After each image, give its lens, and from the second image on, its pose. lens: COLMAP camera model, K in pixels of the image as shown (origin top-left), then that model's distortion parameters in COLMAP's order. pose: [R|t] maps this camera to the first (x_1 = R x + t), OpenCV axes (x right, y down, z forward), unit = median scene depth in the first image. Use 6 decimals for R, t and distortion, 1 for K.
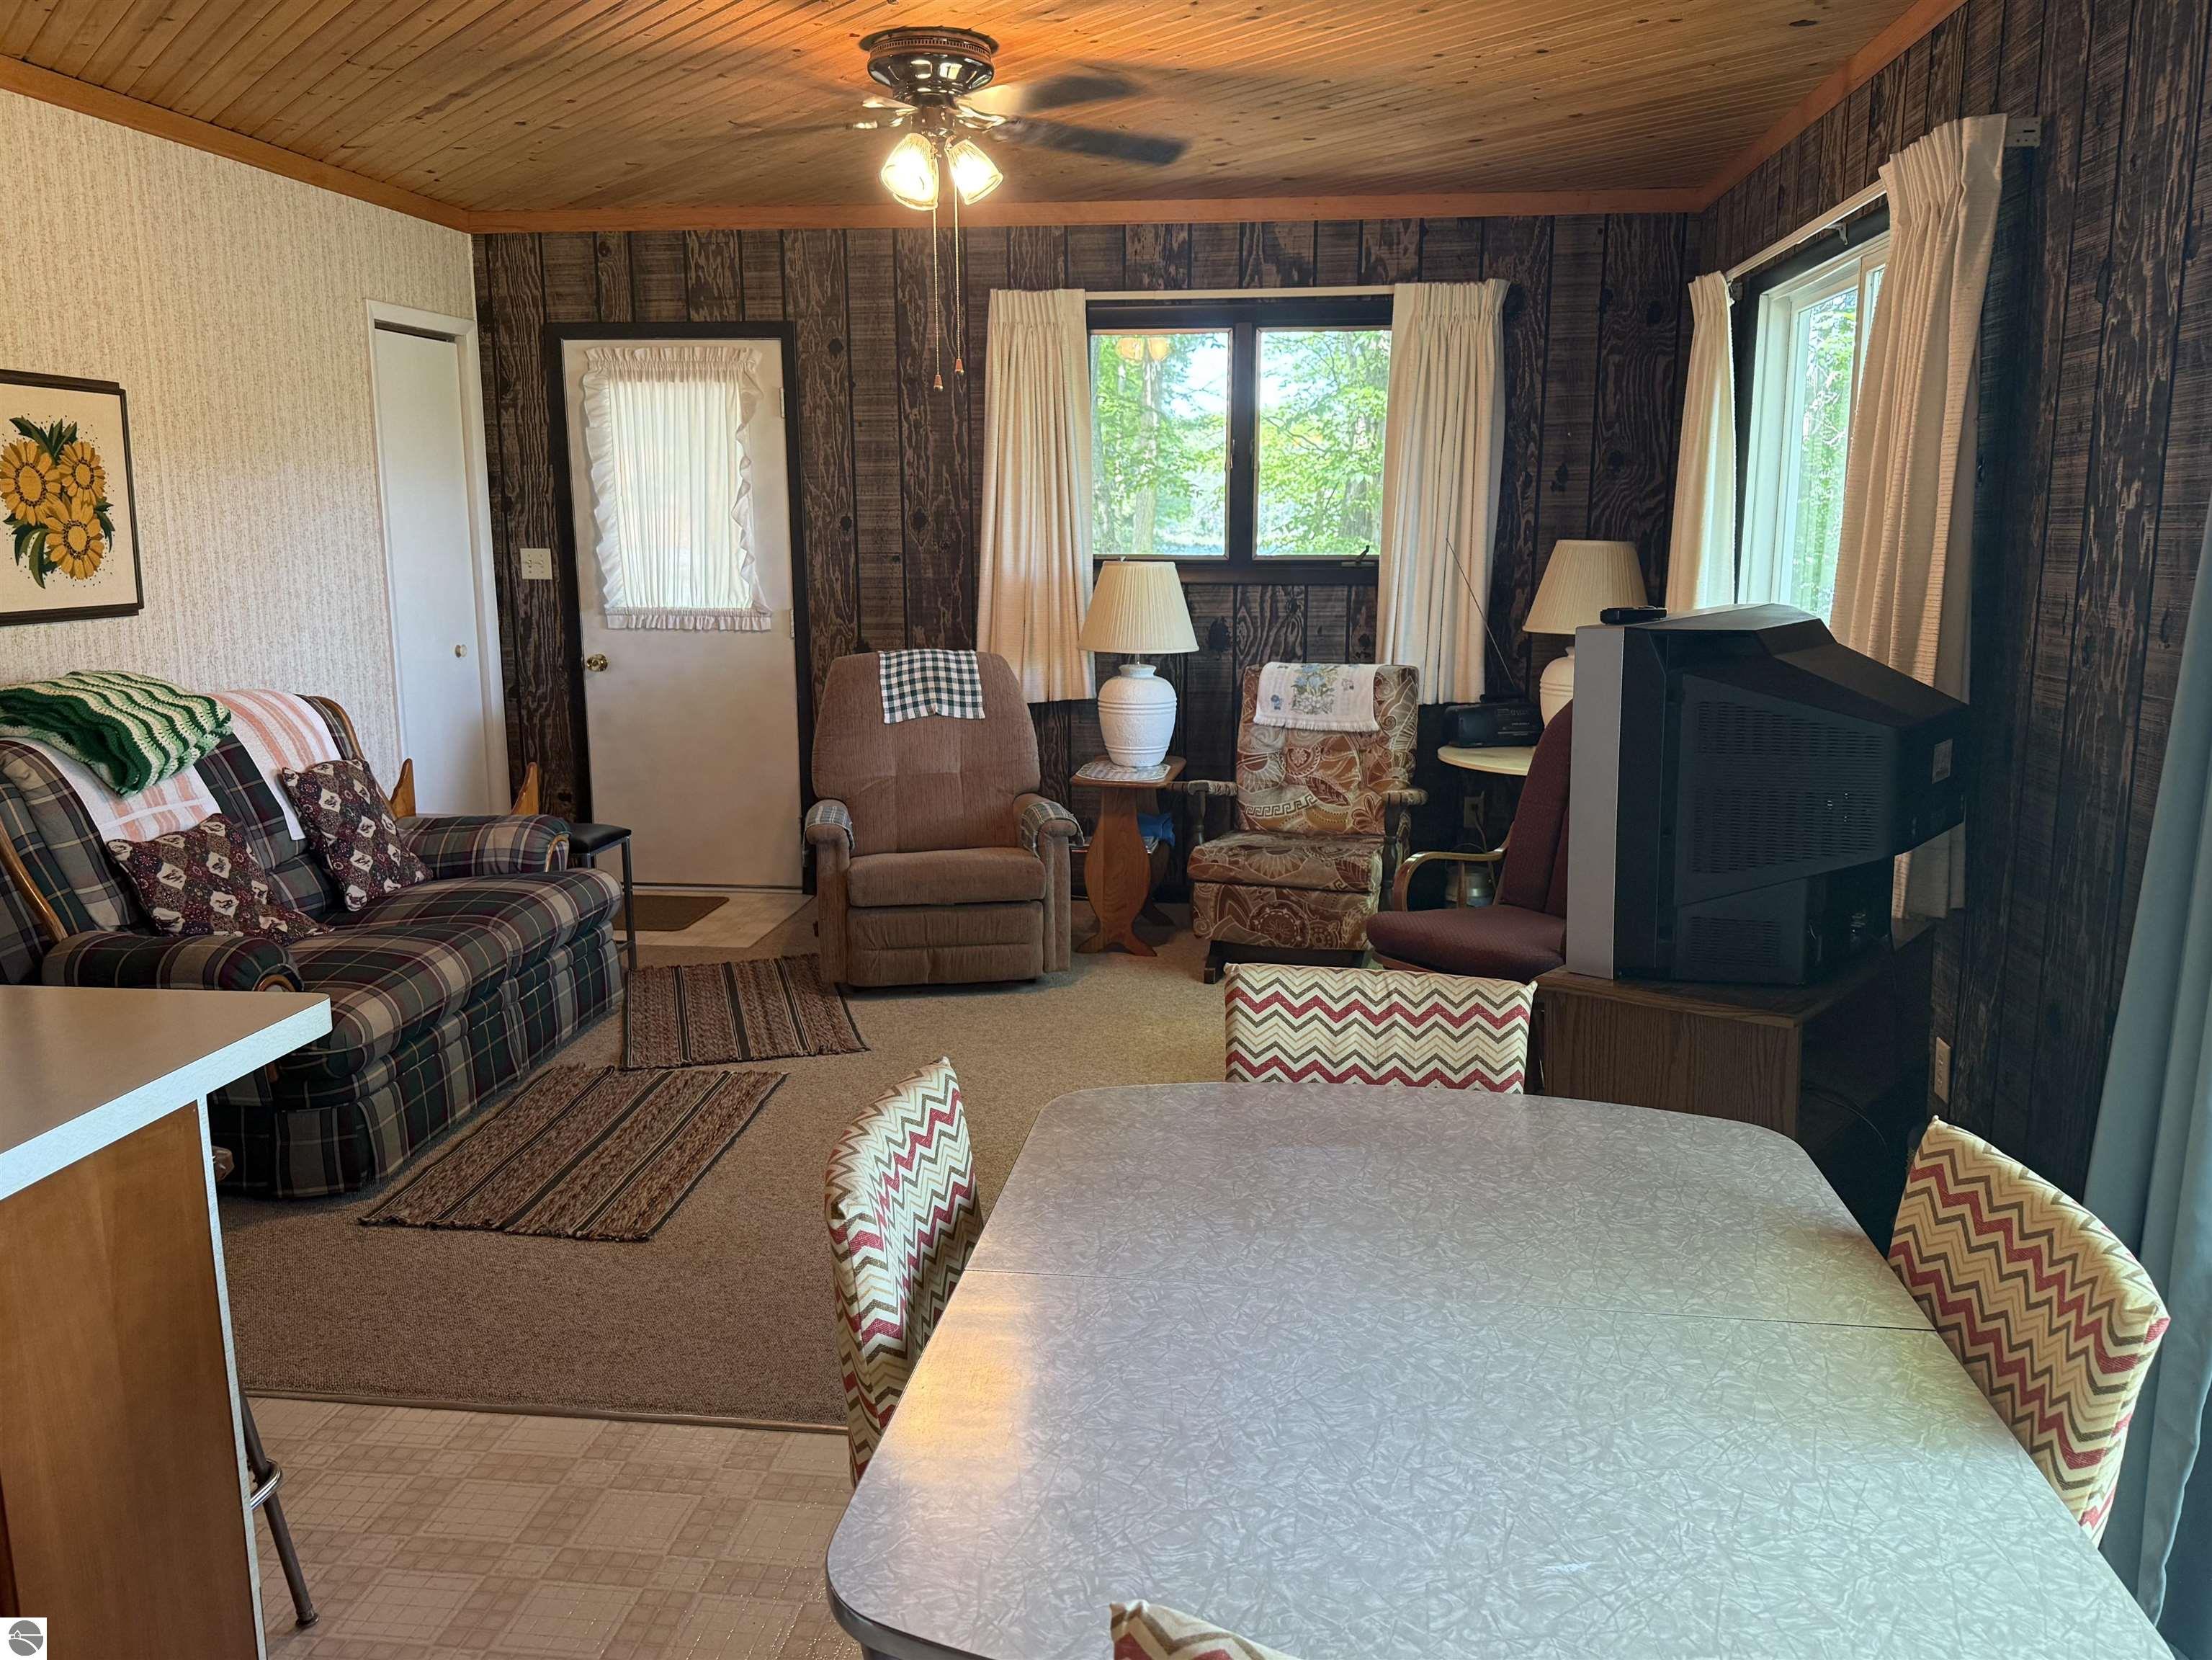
lens RADIAL K [[1543.5, 0, 1072.9], [0, 1543.5, 831.4], [0, 0, 1]] dist [-0.000971, -0.035906]
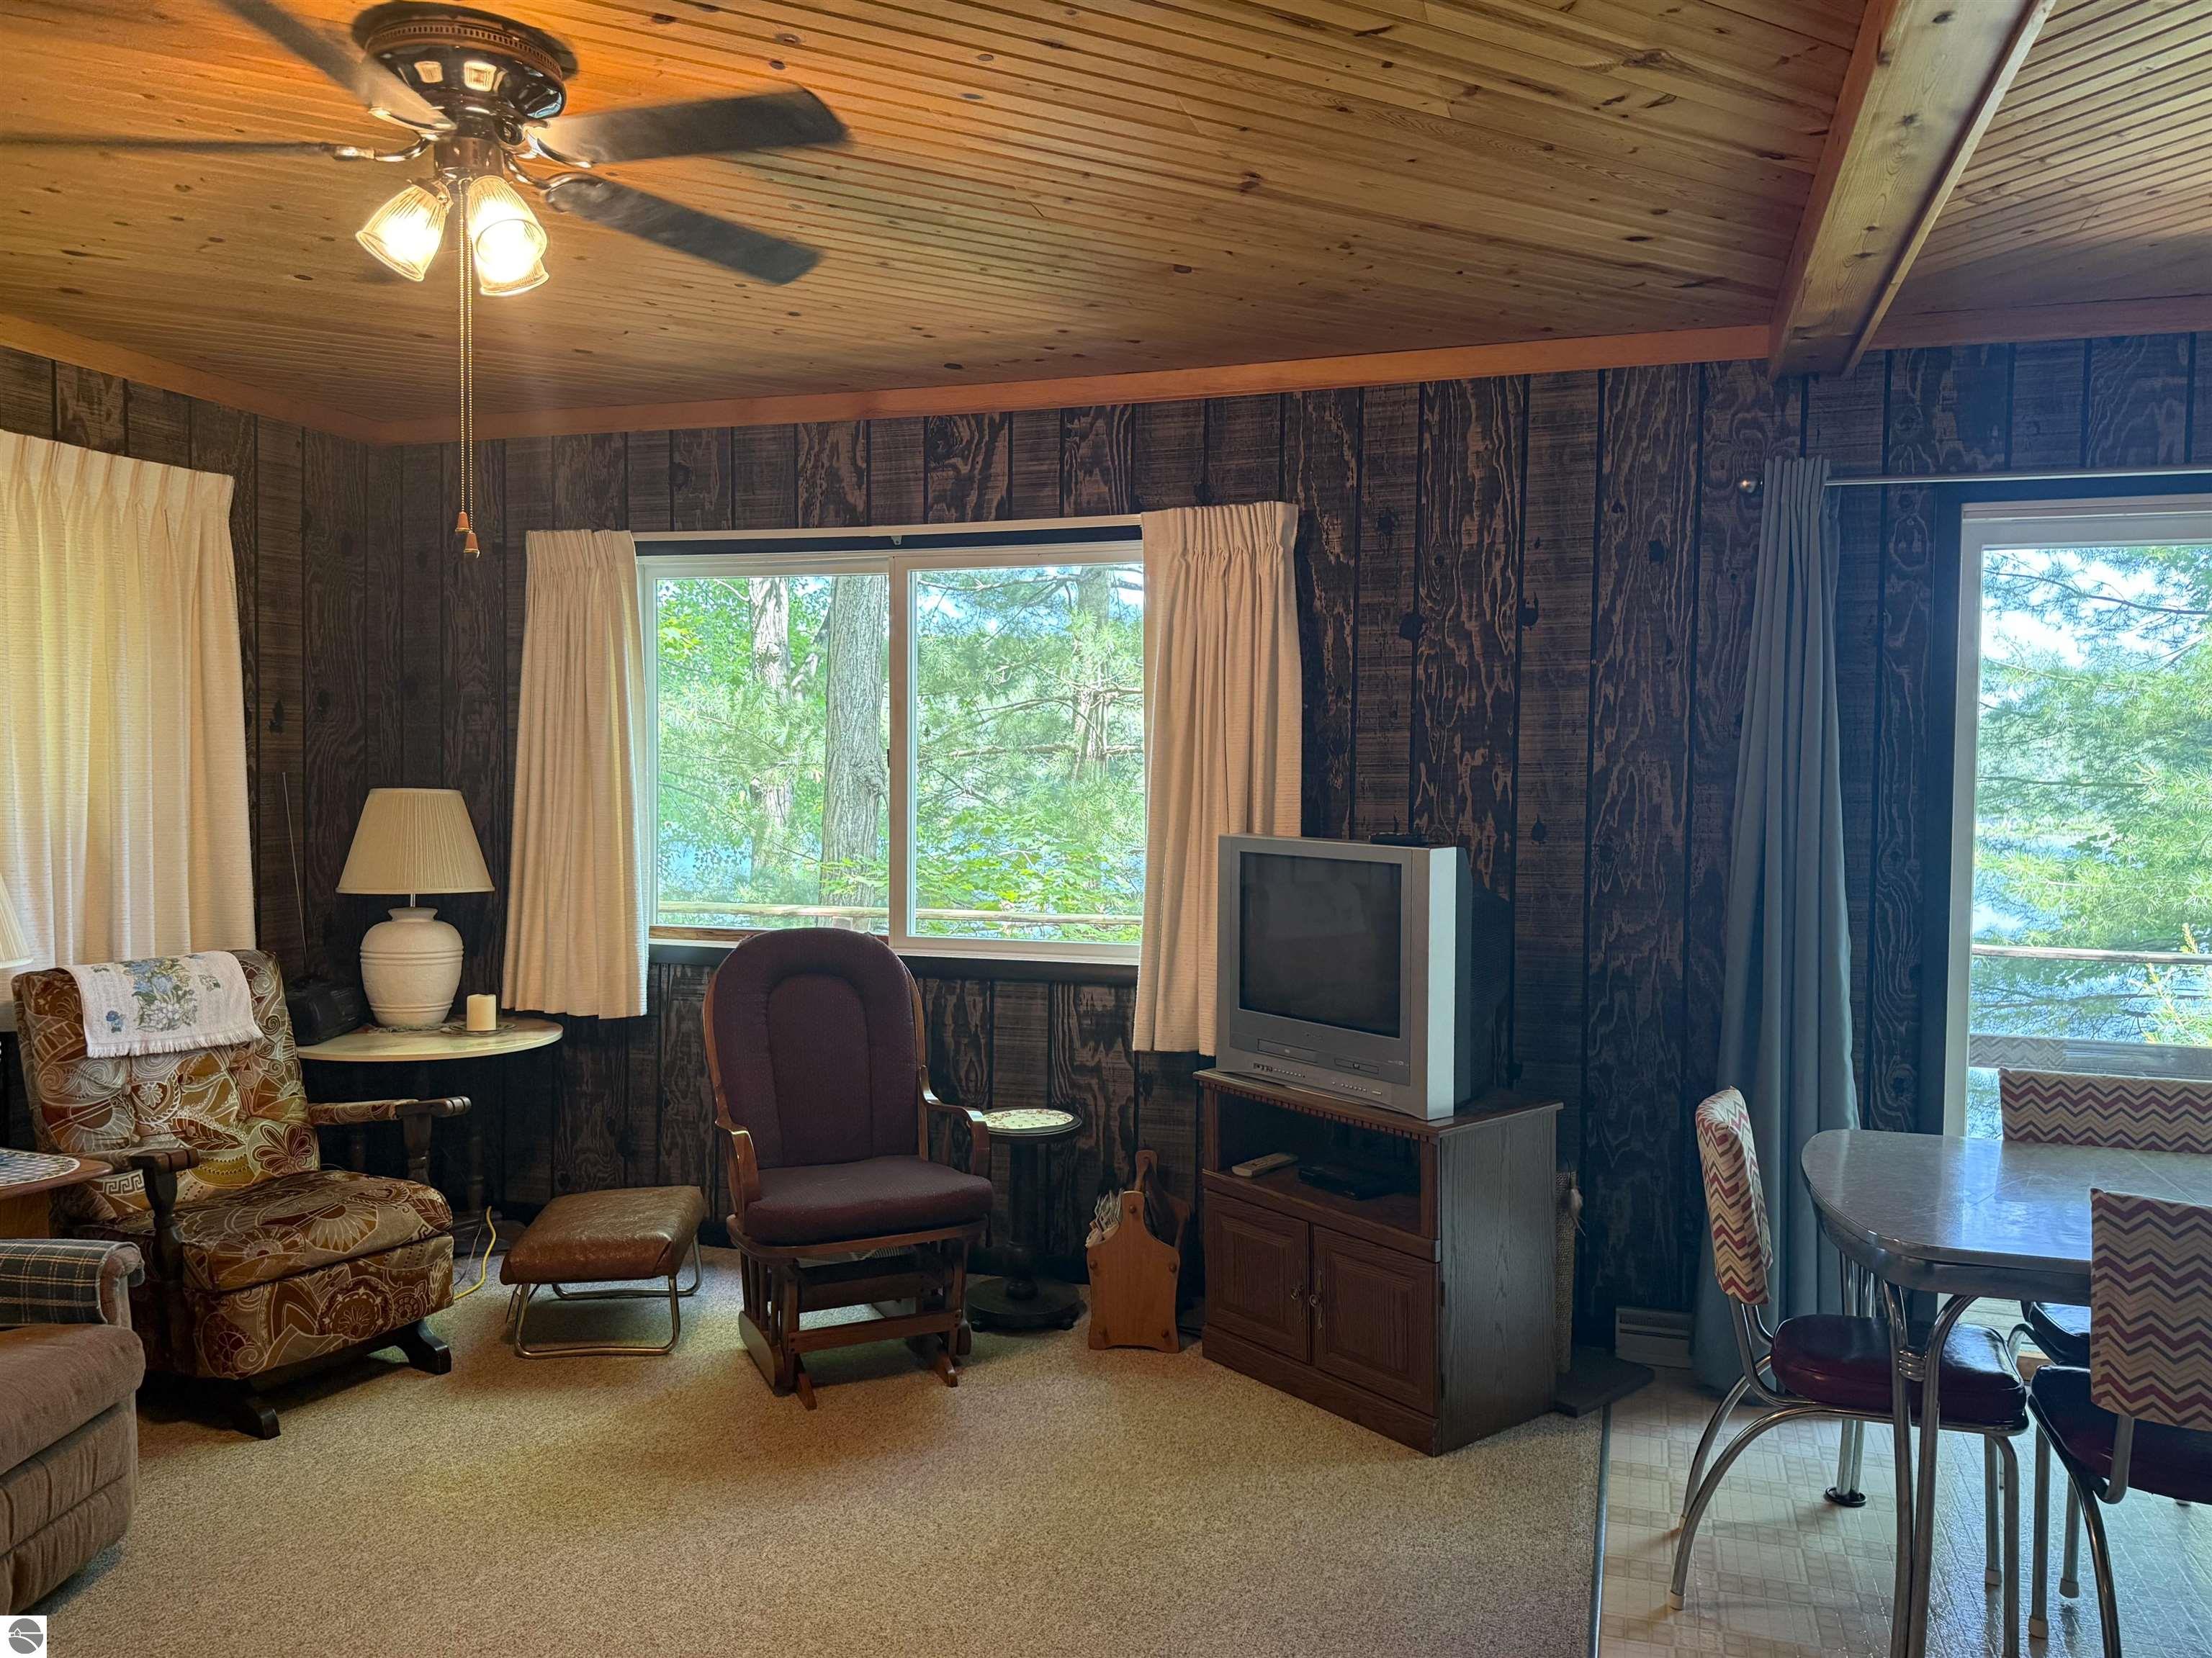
lens RADIAL K [[1543.1, 0, 1072.9], [0, 1543.1, 830.4], [0, 0, 1]] dist [-0.000971, -0.035906]
pose [[0.232186, -0.021977, 0.972423, -0.430368], [0.182090, 0.983052, -0.021261, -0.075559], [-0.955475, 0.182005, 0.232253, 0.425253]]
